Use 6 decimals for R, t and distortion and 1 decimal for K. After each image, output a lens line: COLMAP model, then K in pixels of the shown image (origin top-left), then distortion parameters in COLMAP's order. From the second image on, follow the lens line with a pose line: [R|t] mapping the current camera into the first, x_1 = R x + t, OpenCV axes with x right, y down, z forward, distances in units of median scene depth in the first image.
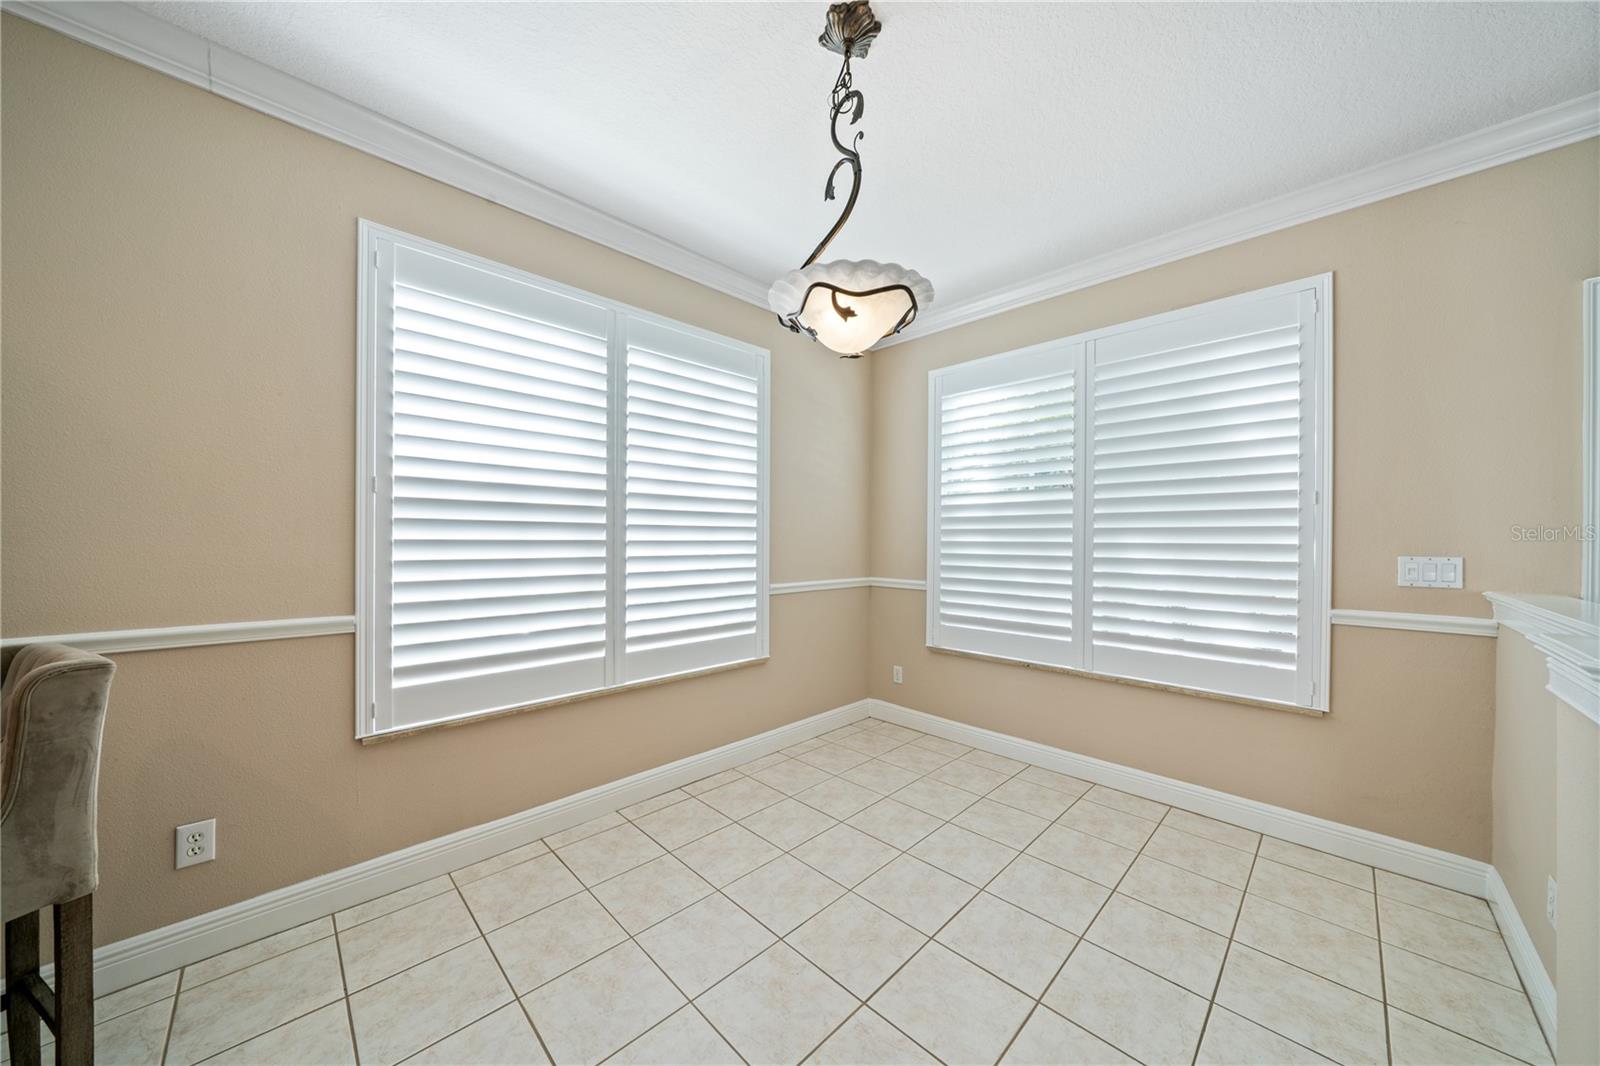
lens RADIAL K [[546.5, 0, 798.1], [0, 546.5, 538.0], [0, 0, 1]] dist [-0.005506, -0.000070]
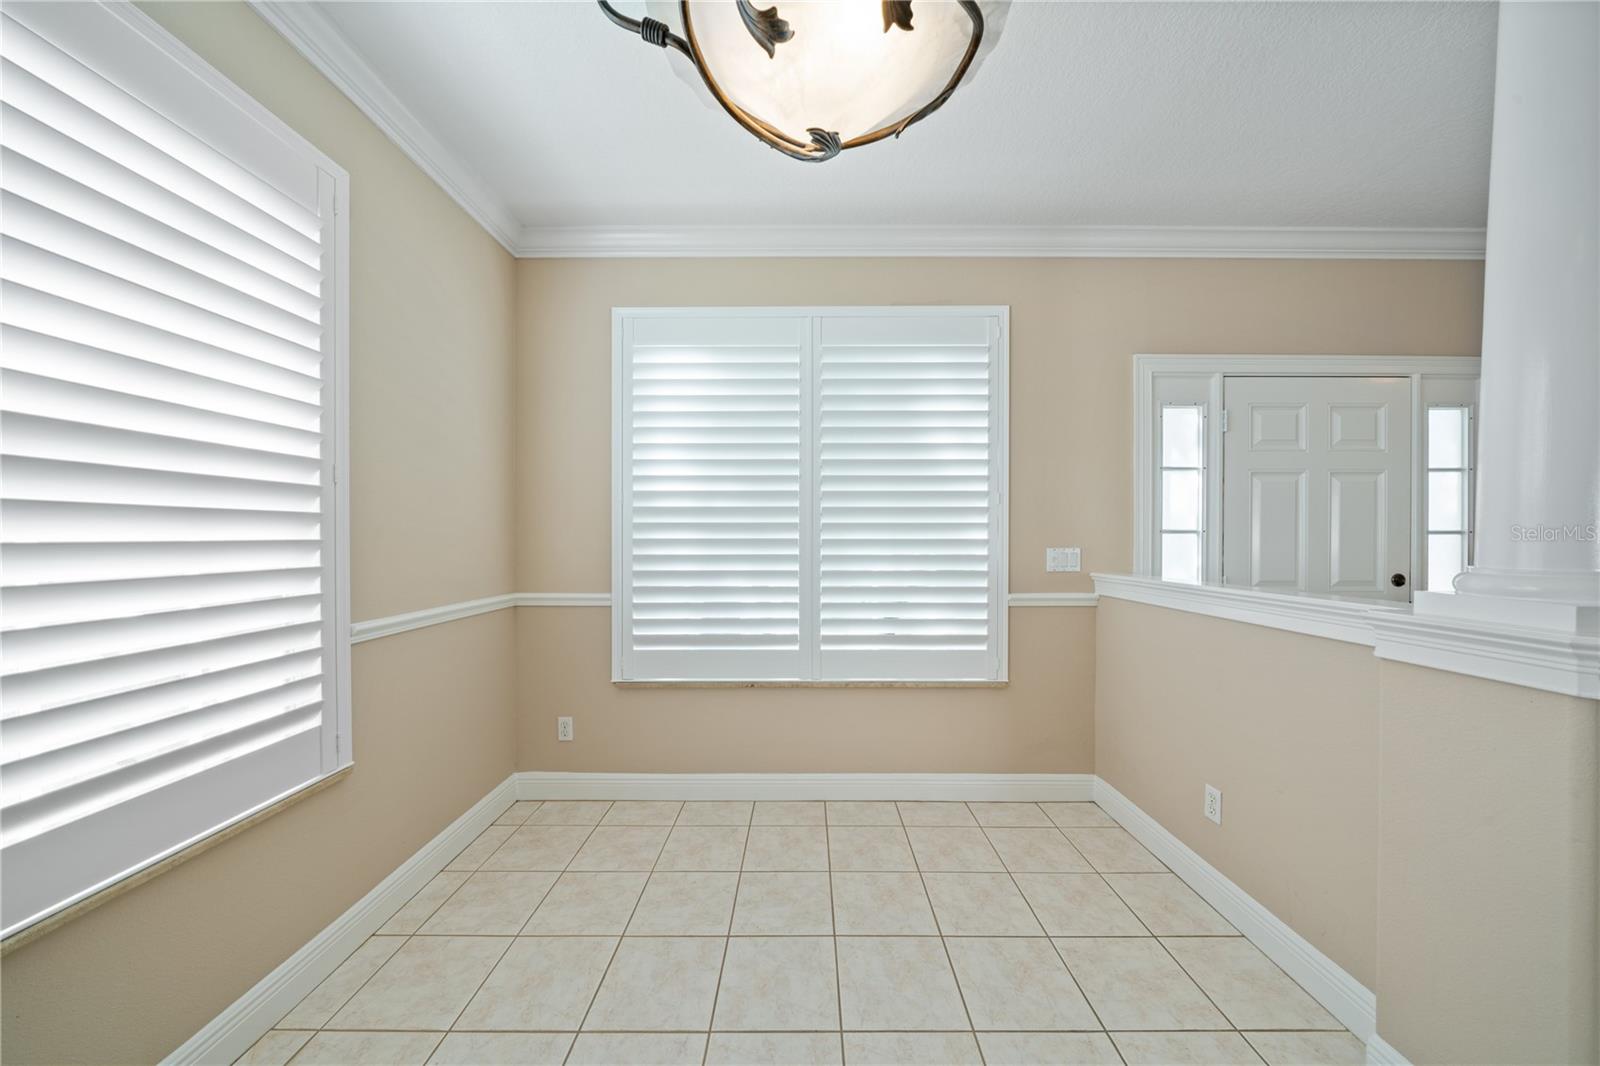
lens RADIAL K [[546.5, 0, 795.1], [0, 546.5, 540.6], [0, 0, 1]] dist [-0.005506, -0.000070]
pose [[0.703179, -0.009620, 0.710948, -0.125925], [0.003689, 0.999944, 0.009881, 0.001831], [-0.711004, -0.004326, 0.703175, 0.348524]]
